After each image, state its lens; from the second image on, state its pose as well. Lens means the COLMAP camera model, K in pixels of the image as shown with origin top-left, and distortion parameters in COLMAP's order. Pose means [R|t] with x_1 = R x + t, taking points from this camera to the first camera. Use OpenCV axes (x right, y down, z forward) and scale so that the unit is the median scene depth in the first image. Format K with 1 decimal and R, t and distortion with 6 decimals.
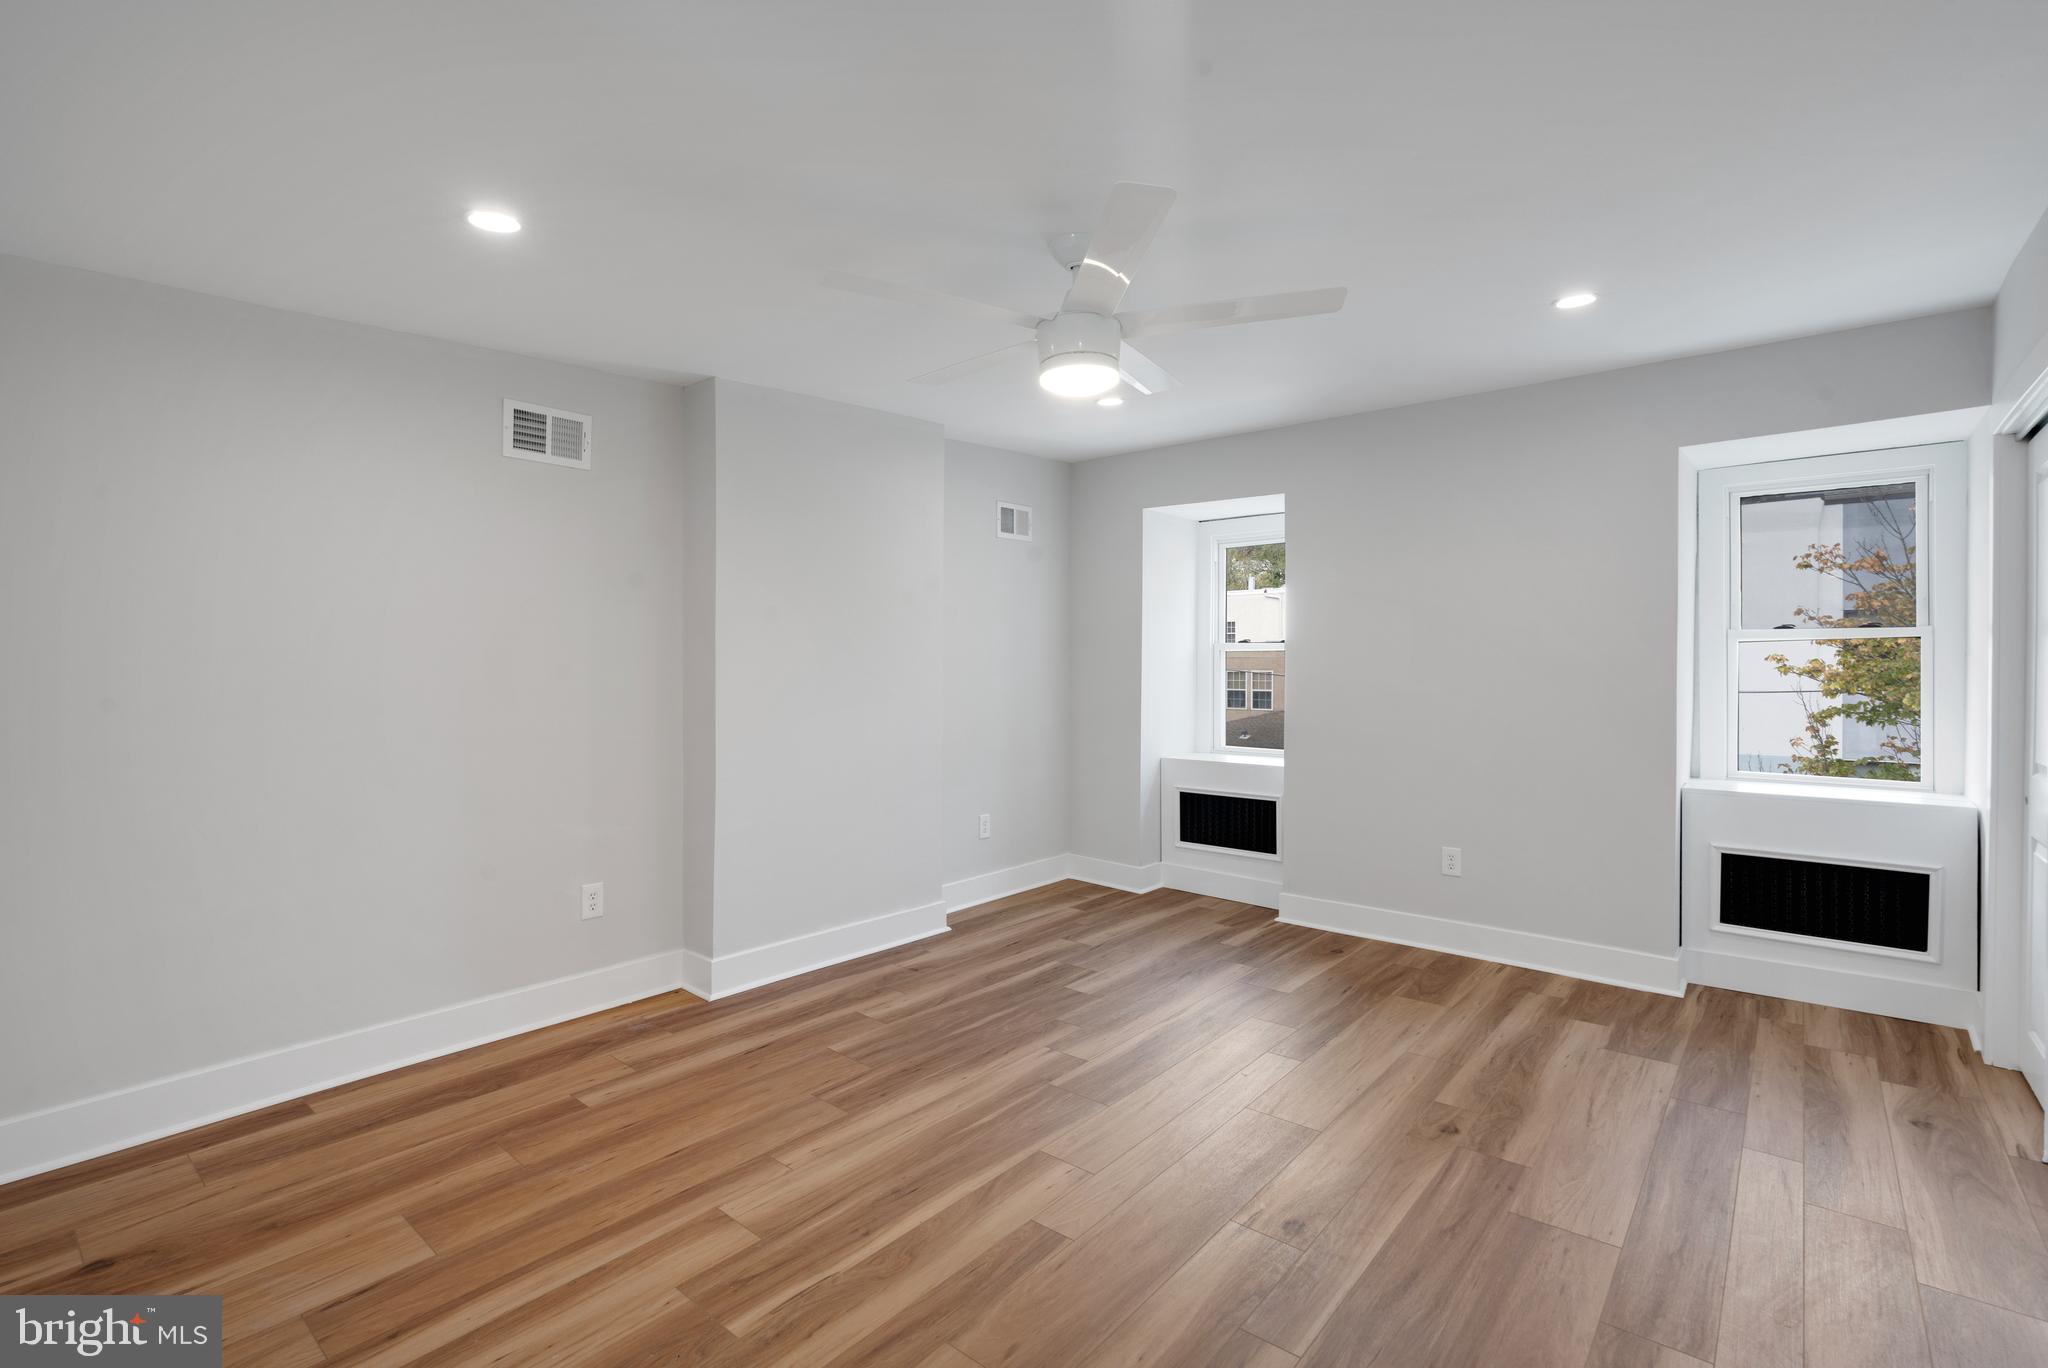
lens RADIAL K [[928.3, 0, 1014.7], [0, 928.3, 665.6], [0, 0, 1]] dist [-0.001266, 0.000209]
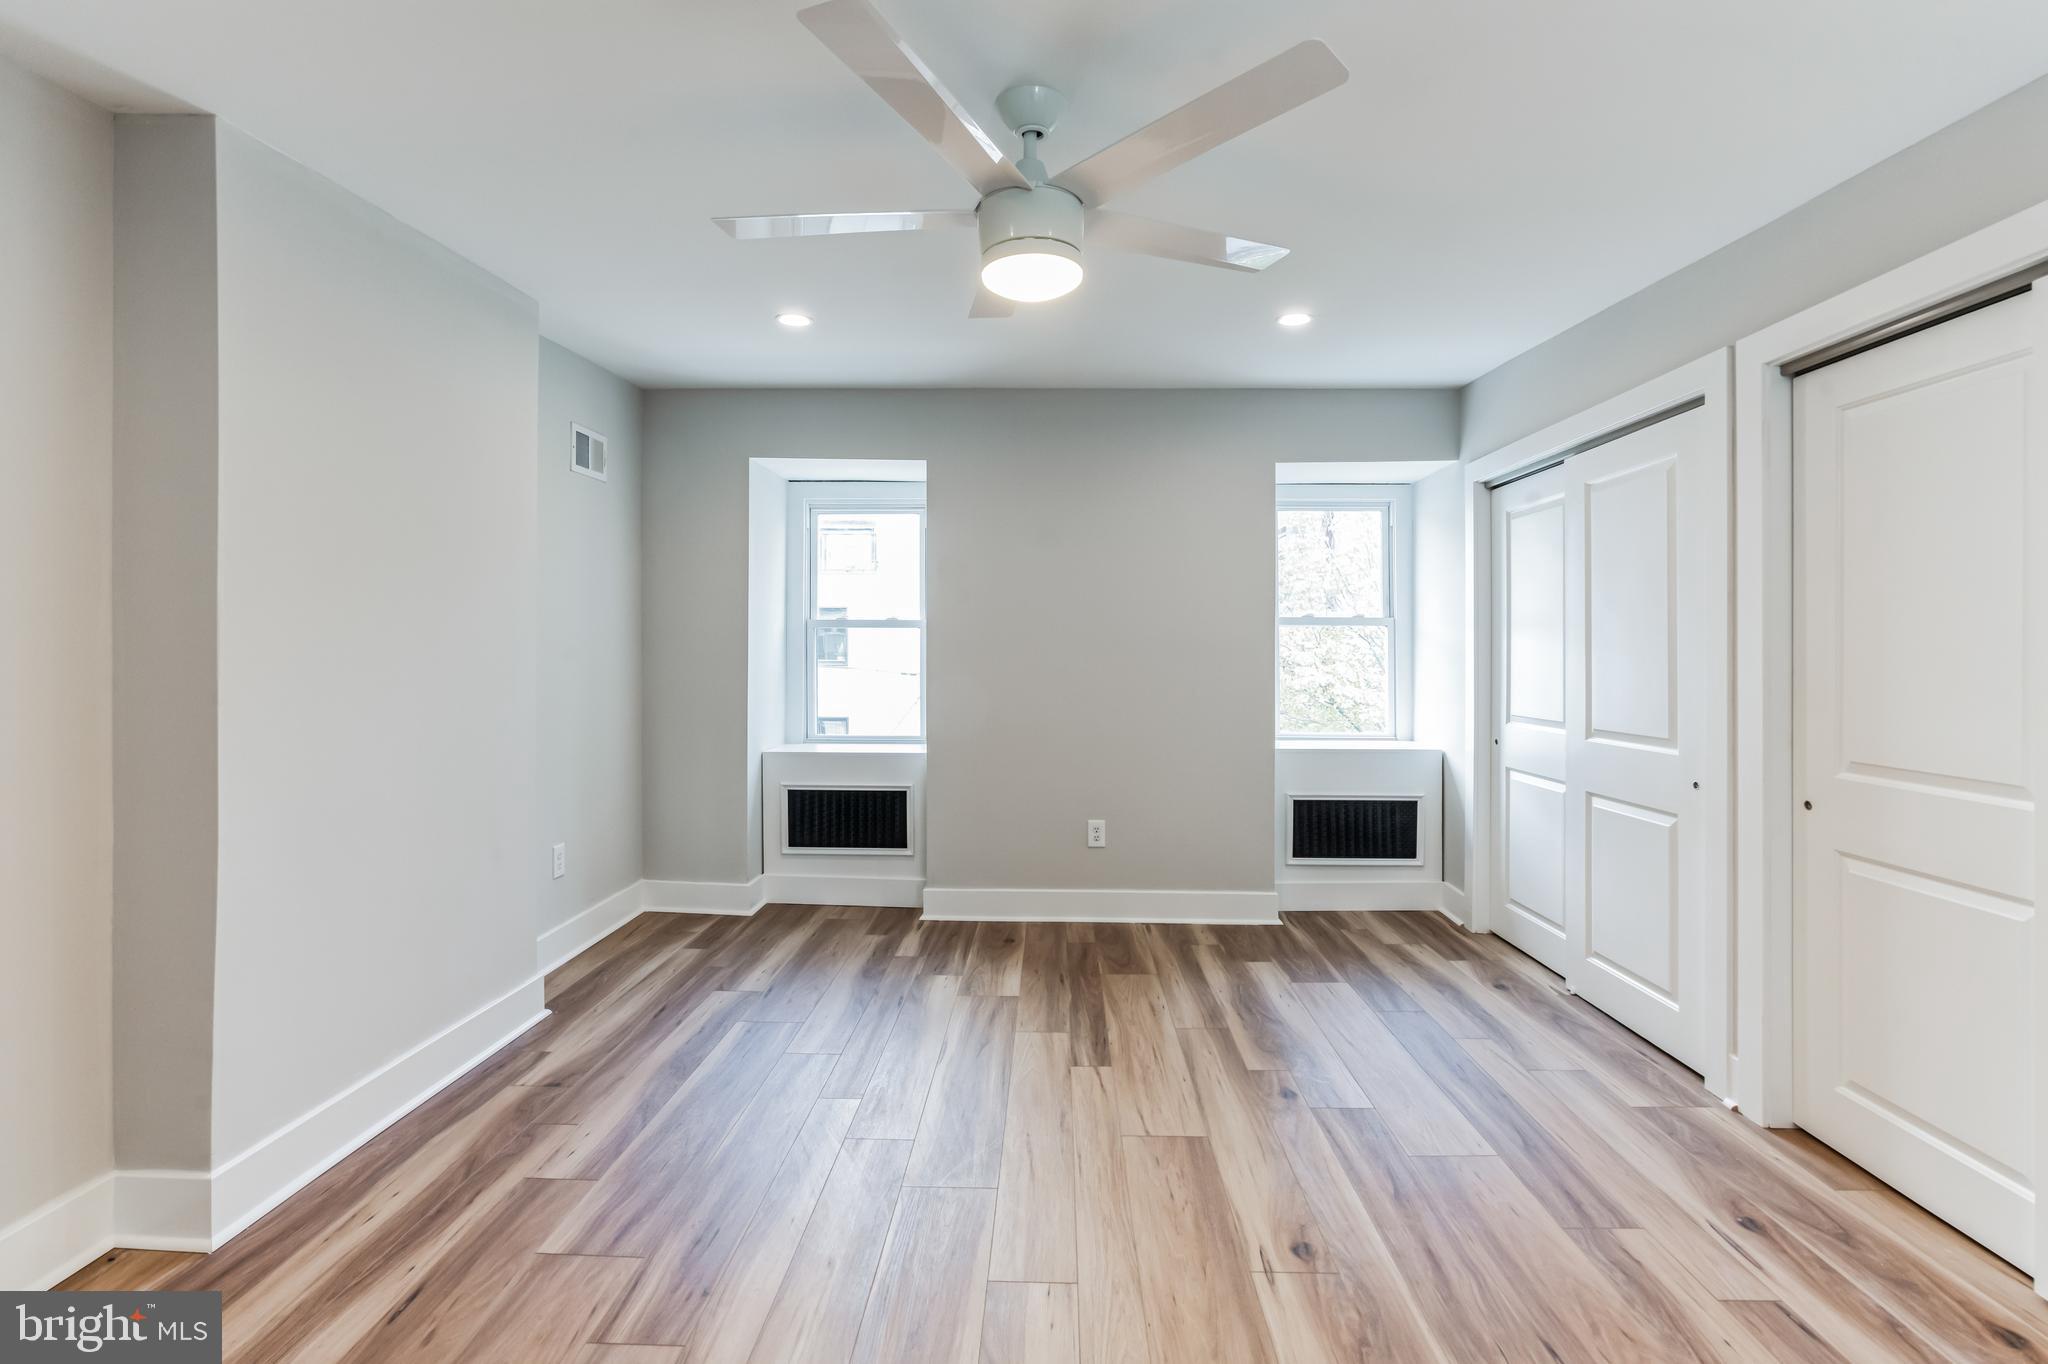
lens RADIAL K [[941.5, 0, 1027.0], [0, 941.5, 647.6], [0, 0, 1]] dist [-0.013483, 0.006096]
pose [[0.779945, 0.002946, 0.625842, -0.341522], [-0.003996, 0.999992, 0.000272, 0.003229], [-0.625836, -0.002713, 0.779950, 0.305984]]
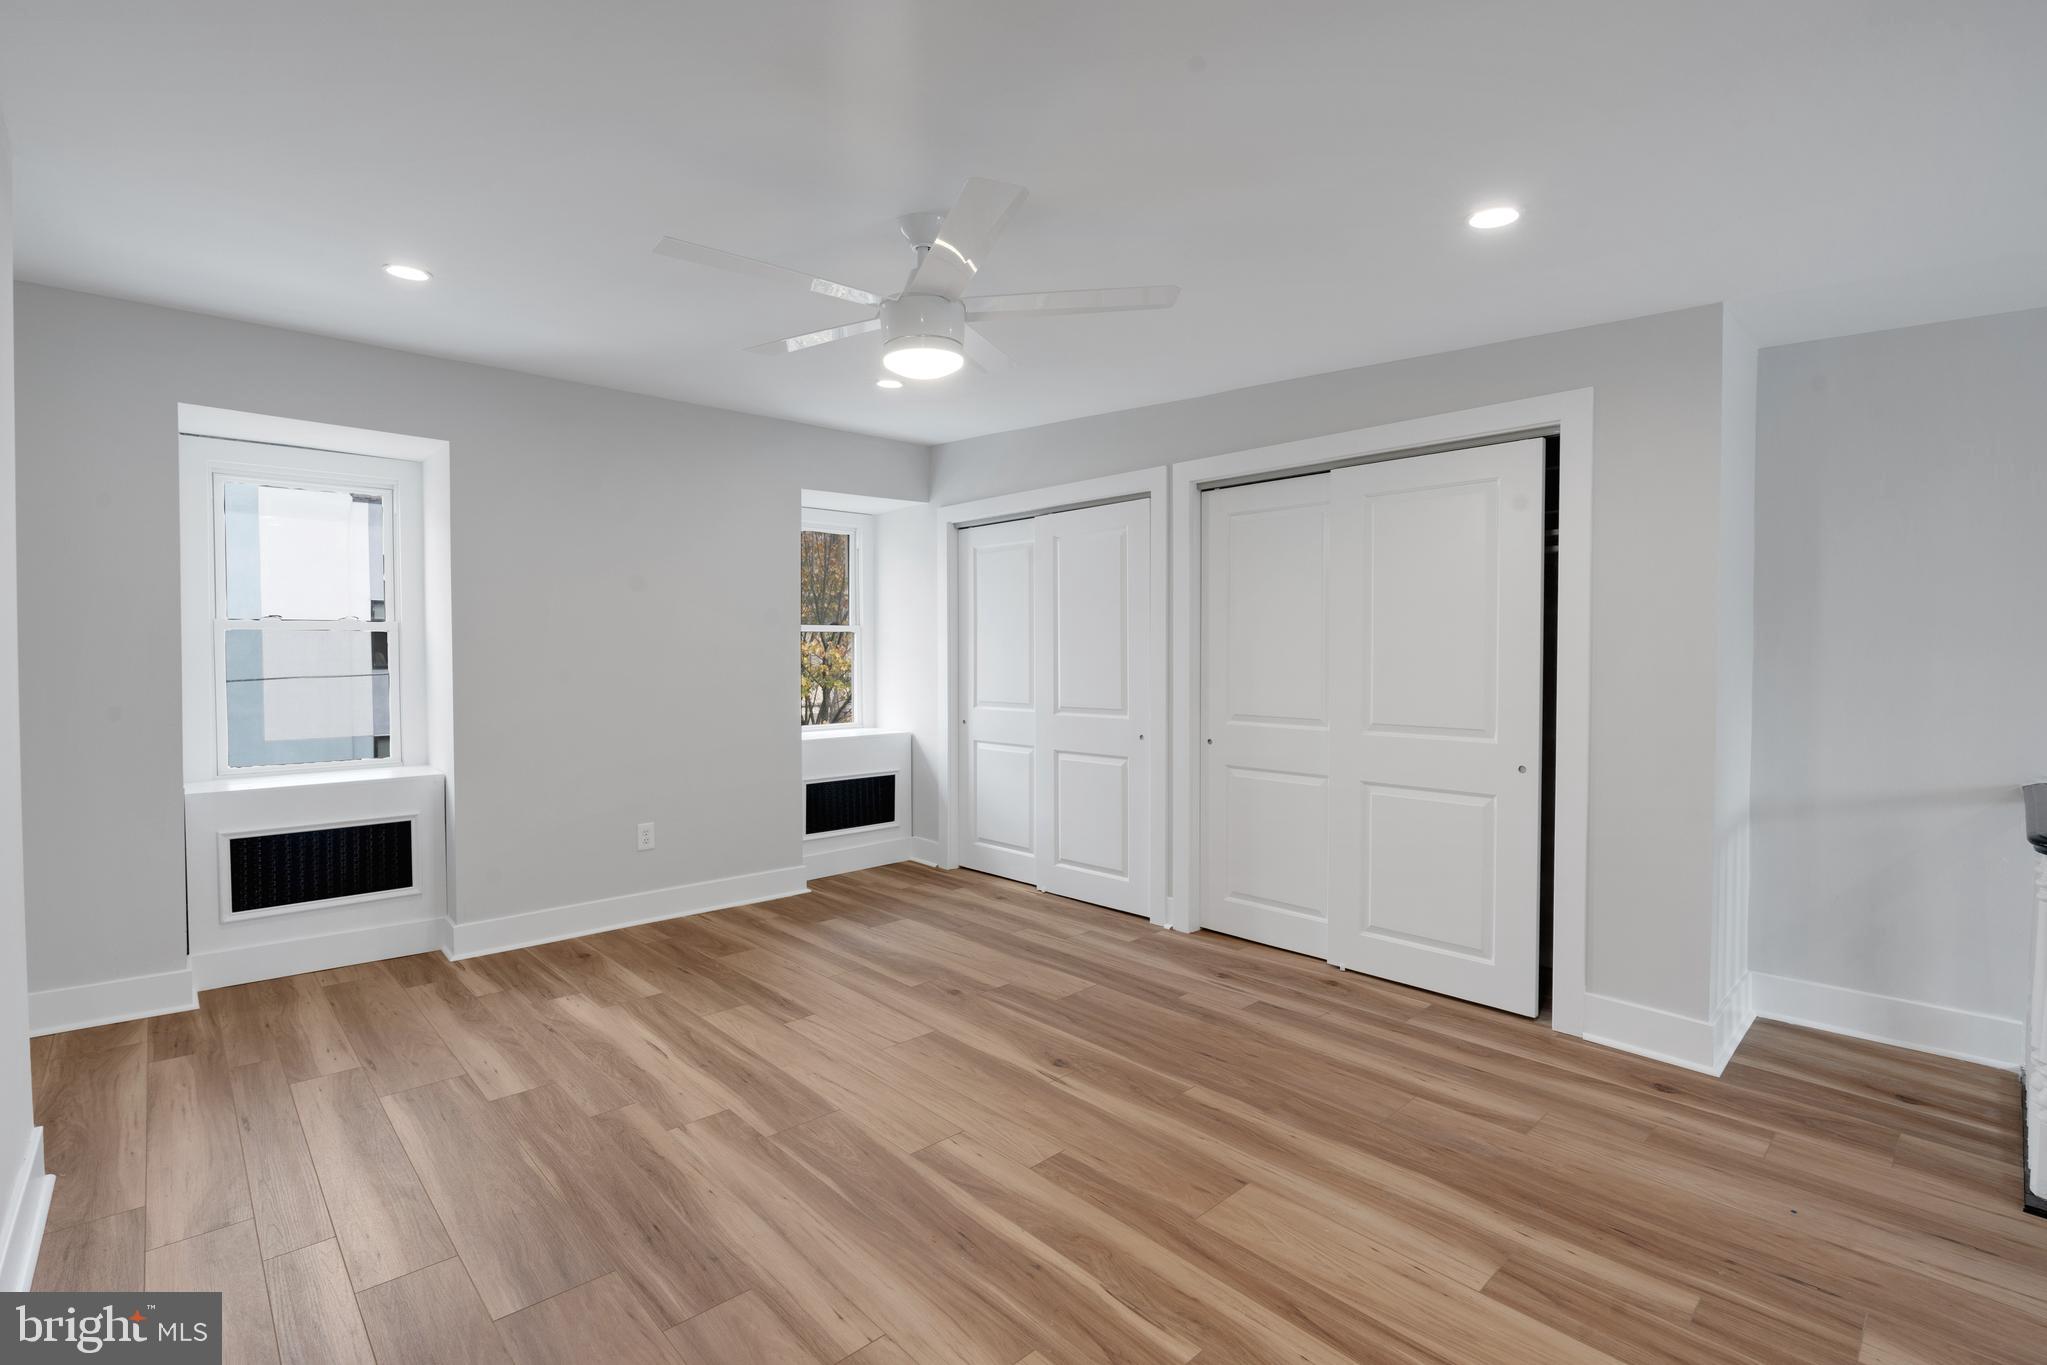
lens RADIAL K [[948.3, 0, 1010.9], [0, 948.3, 675.2], [0, 0, 1]] dist [-0.002348, 0.000180]
pose [[0.123983, -0.025820, 0.991948, -0.732702], [0.000388, 0.999663, 0.025972, 0.000491], [-0.992284, -0.002835, 0.123952, 0.618003]]
